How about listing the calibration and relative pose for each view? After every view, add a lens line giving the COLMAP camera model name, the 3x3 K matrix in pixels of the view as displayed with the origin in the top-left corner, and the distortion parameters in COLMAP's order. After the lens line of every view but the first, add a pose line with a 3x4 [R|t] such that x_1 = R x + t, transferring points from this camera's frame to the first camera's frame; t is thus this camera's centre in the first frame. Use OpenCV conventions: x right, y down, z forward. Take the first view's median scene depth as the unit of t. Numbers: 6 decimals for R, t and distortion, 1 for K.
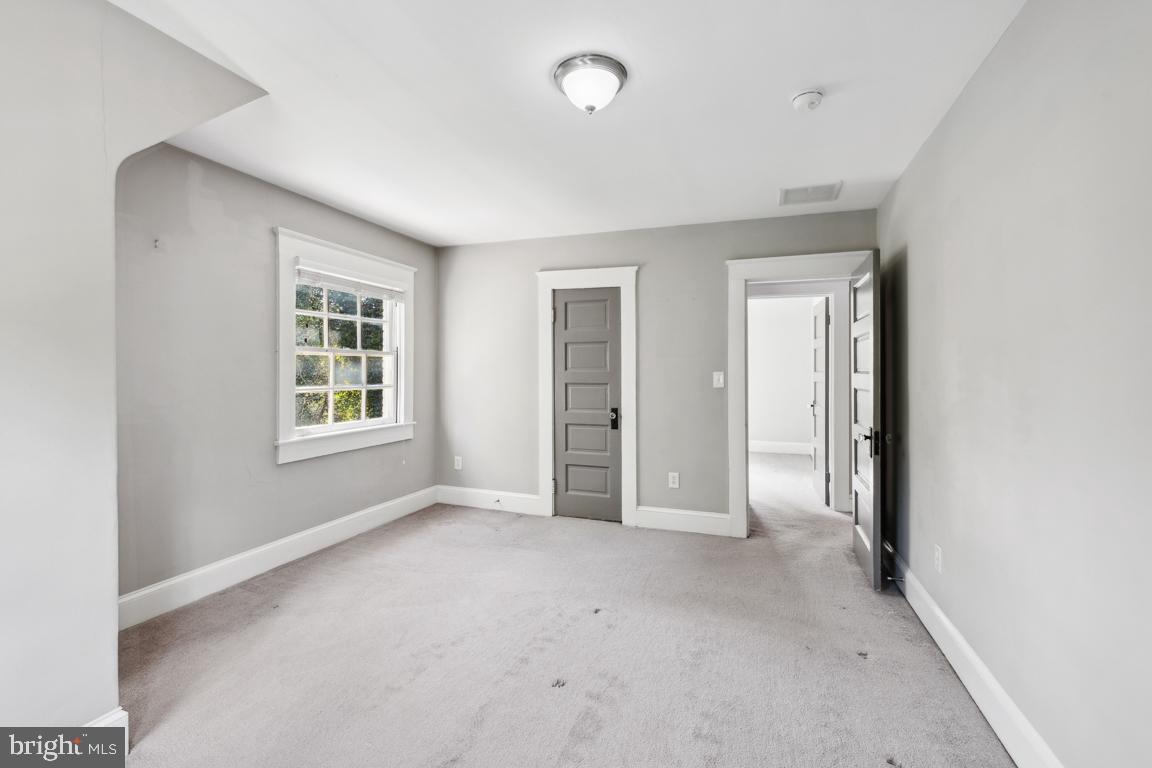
lens RADIAL K [[512.8, 0, 582.7], [0, 512.8, 371.1], [0, 0, 1]] dist [-0.000638, -0.000465]
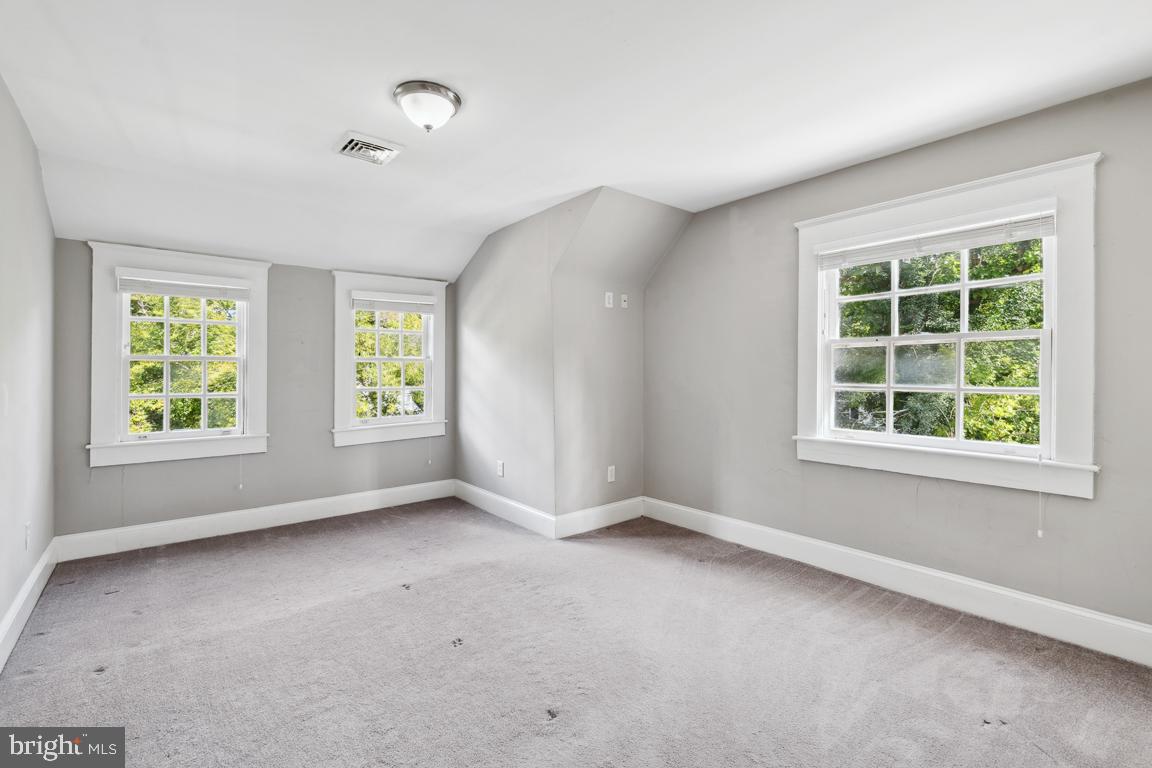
lens RADIAL K [[512.8, 0, 582.7], [0, 512.8, 371.1], [0, 0, 1]] dist [-0.000638, -0.000465]
pose [[-0.522870, 0.002976, -0.852407, 0.421854], [0.003759, 0.999992, 0.001186, 0.005798], [0.852404, -0.002585, -0.522877, 1.017251]]
